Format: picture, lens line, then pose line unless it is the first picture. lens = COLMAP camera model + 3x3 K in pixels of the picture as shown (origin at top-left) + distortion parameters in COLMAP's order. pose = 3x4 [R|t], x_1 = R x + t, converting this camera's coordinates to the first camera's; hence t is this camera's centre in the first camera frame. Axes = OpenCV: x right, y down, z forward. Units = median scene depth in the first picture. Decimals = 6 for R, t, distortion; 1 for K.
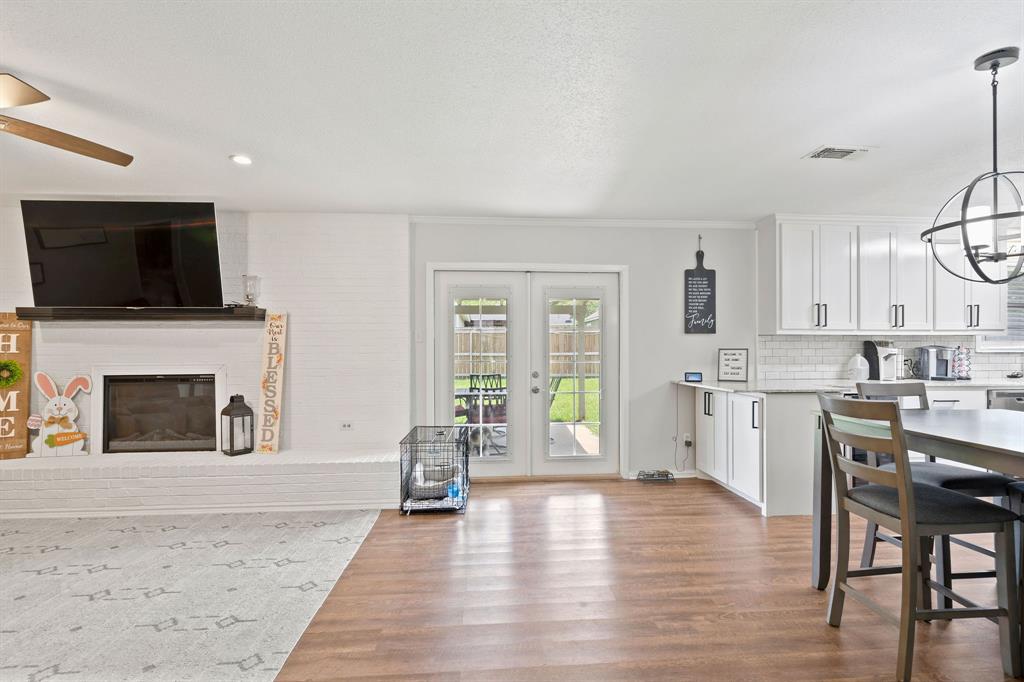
lens RADIAL K [[471.2, 0, 514.0], [0, 471.2, 346.7], [0, 0, 1]] dist [0.000024, 0.000255]
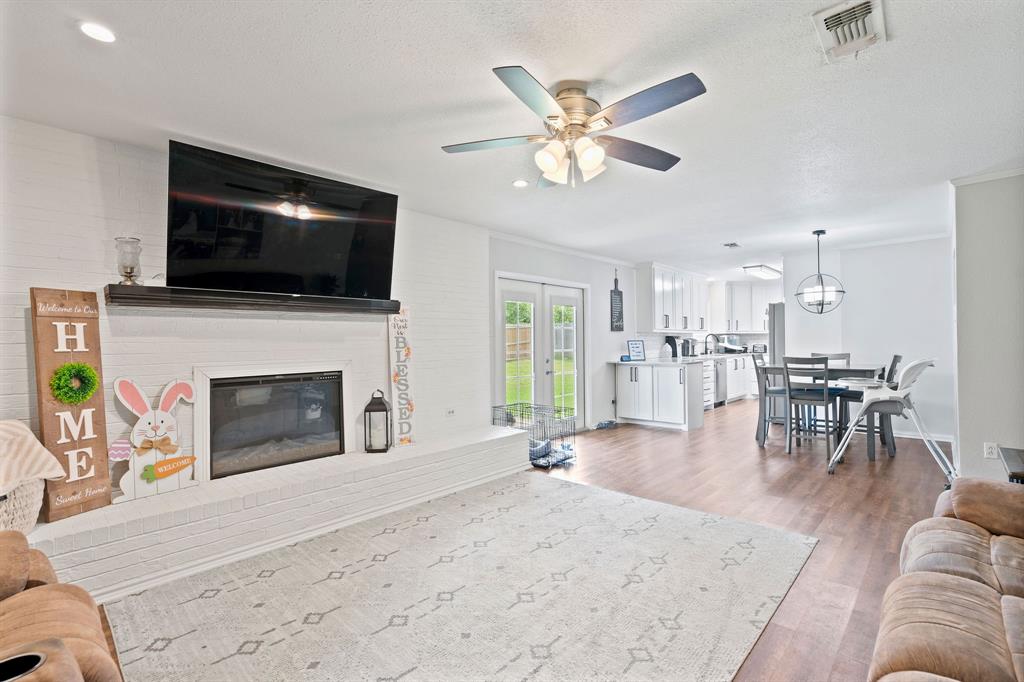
lens RADIAL K [[460.5, 0, 512.0], [0, 460.5, 341.0], [0, 0, 1]] dist [-0.002703, 0.000120]
pose [[0.738732, -0.005756, 0.673975, -1.026647], [0.011022, 0.999933, -0.003541, 0.007119], [-0.673910, 0.010045, 0.738746, 0.112076]]
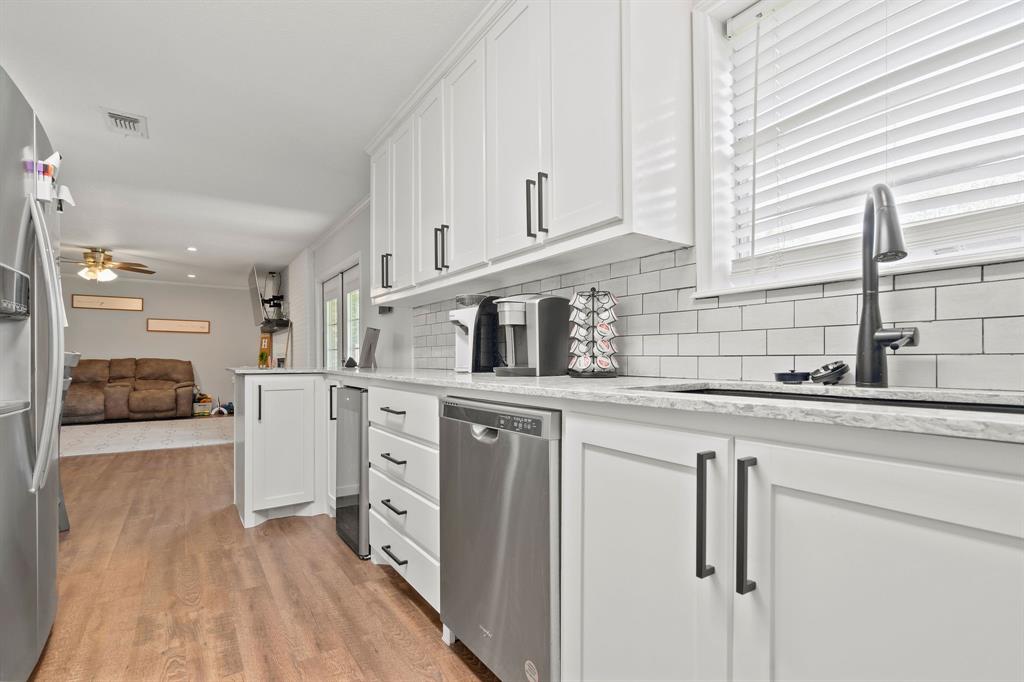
lens RADIAL K [[476.4, 0, 516.3], [0, 476.4, 353.3], [0, 0, 1]] dist [0.001318, 0.000597]
pose [[0.501588, -0.009802, -0.865051, 1.426411], [0.003372, 0.999950, -0.009375, 0.061718], [0.865100, 0.001785, 0.501596, 0.874066]]
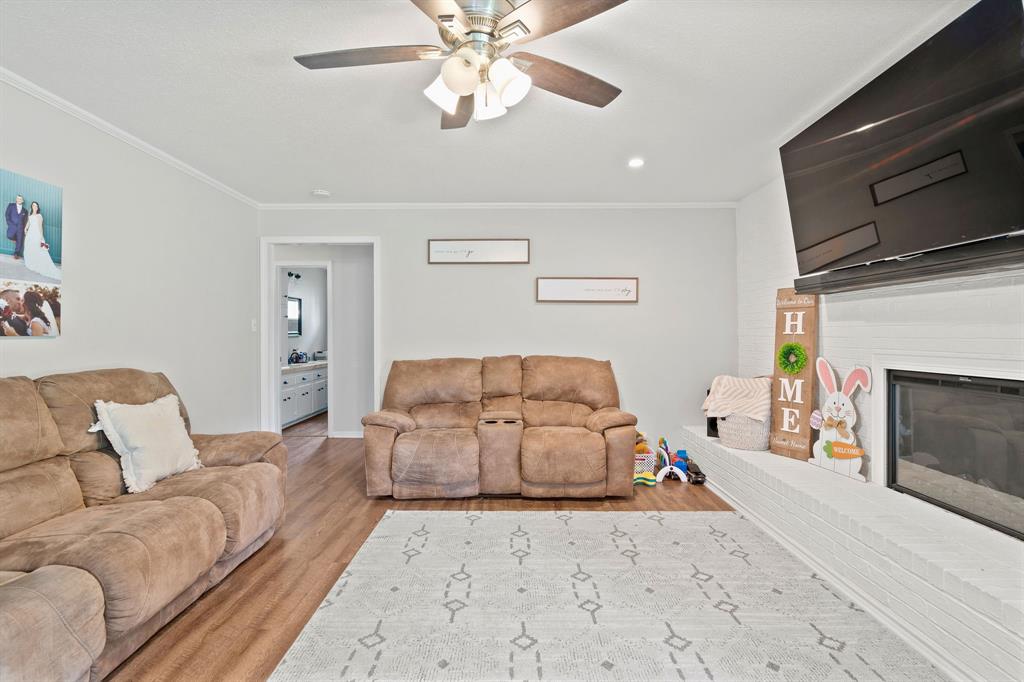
lens RADIAL K [[471.8, 0, 512.5], [0, 471.8, 329.1], [0, 0, 1]] dist [-0.003584, 0.000143]
pose [[-0.073614, -0.007949, -0.997255, -0.177259], [0.007143, 0.999938, -0.008497, 0.007460], [0.997261, -0.007749, -0.073553, 0.536030]]
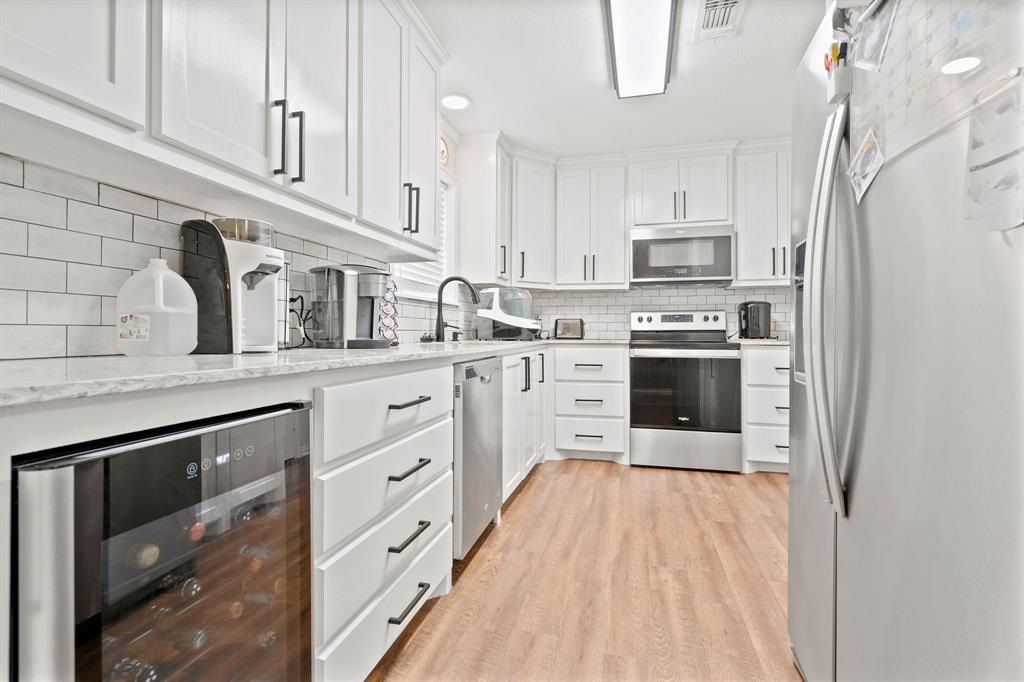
lens RADIAL K [[471.8, 0, 512.5], [0, 471.8, 329.1], [0, 0, 1]] dist [-0.003584, 0.000143]
pose [[0.330408, 0.009563, 0.943790, 0.621598], [-0.002408, 0.999954, -0.009289, 0.064938], [-0.943835, 0.000797, 0.330416, 0.824384]]
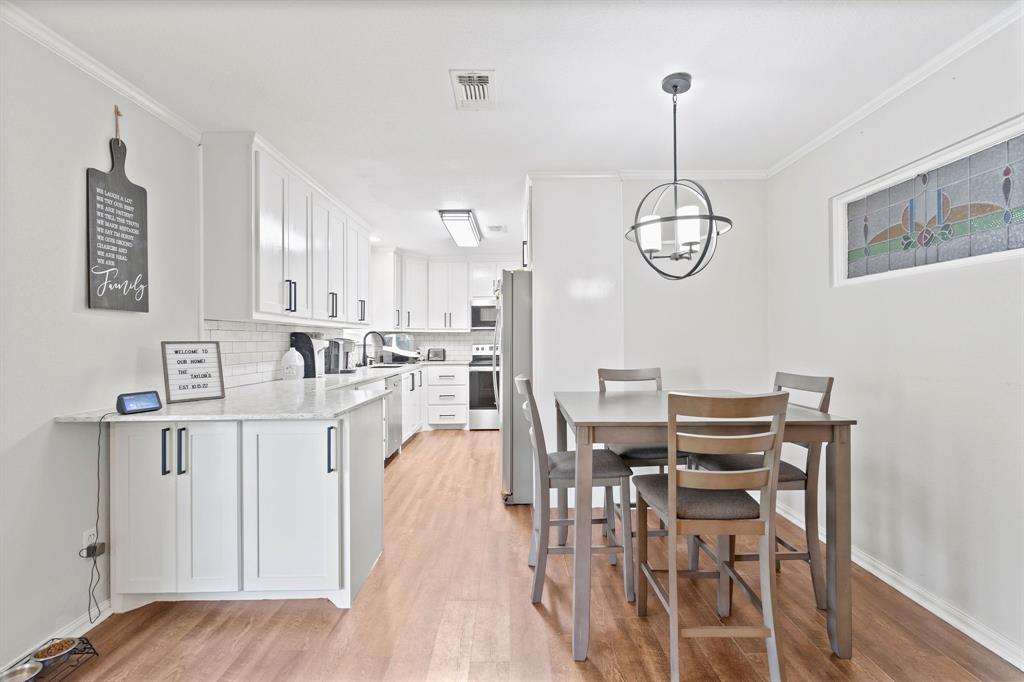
lens RADIAL K [[465.7, 0, 515.3], [0, 465.7, 338.4], [0, 0, 1]] dist [0.000159, 0.000301]
pose [[0.070613, 0.005708, 0.997487, -0.059654], [0.004738, 0.999970, -0.006058, 0.006154], [-0.997493, 0.005154, 0.070584, 0.636653]]
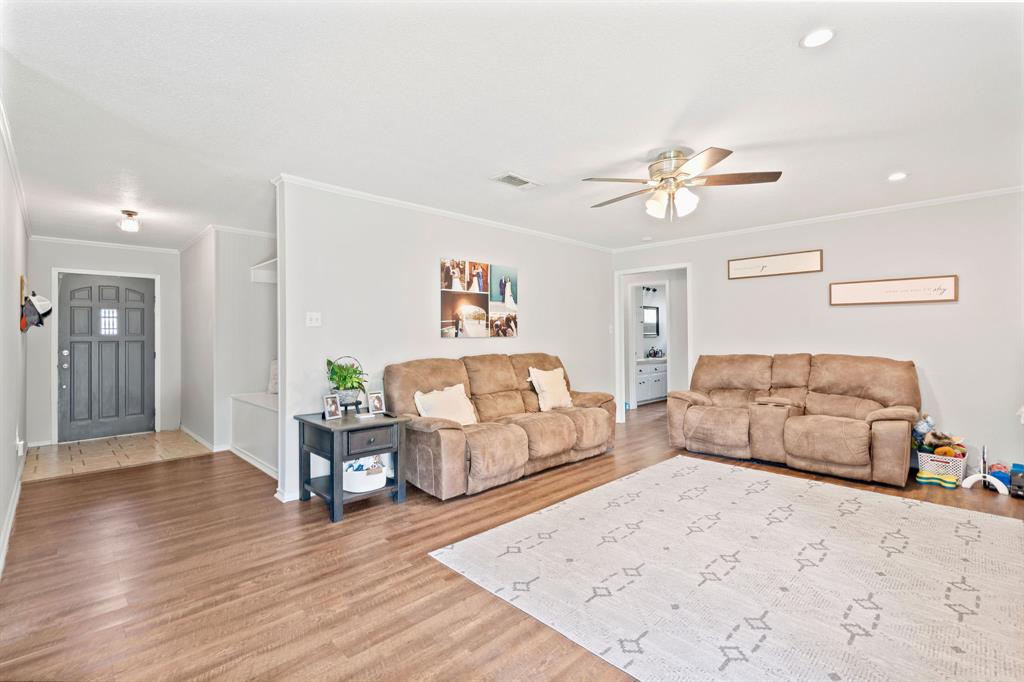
lens RADIAL K [[471.8, 0, 512.5], [0, 471.8, 329.1], [0, 0, 1]] dist [-0.003584, 0.000143]
pose [[-0.761968, -0.002863, -0.647609, 0.120154], [0.010472, 0.999805, -0.016742, 0.007912], [0.647530, -0.019539, -0.761789, 0.900116]]
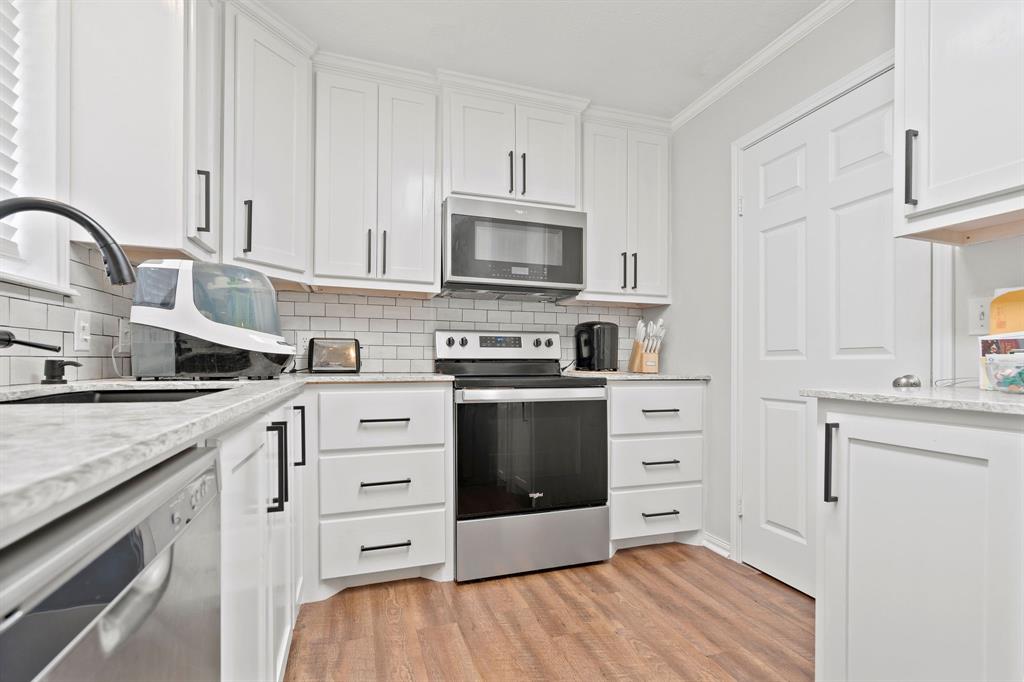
lens RADIAL K [[476.1, 0, 517.7], [0, 476.1, 365.4], [0, 0, 1]] dist [-0.004303, -0.000281]
pose [[-0.249676, -0.005807, 0.968312, 0.990087], [-0.004973, 0.999977, 0.004715, 0.063204], [-0.968317, -0.003638, -0.249699, 0.974065]]
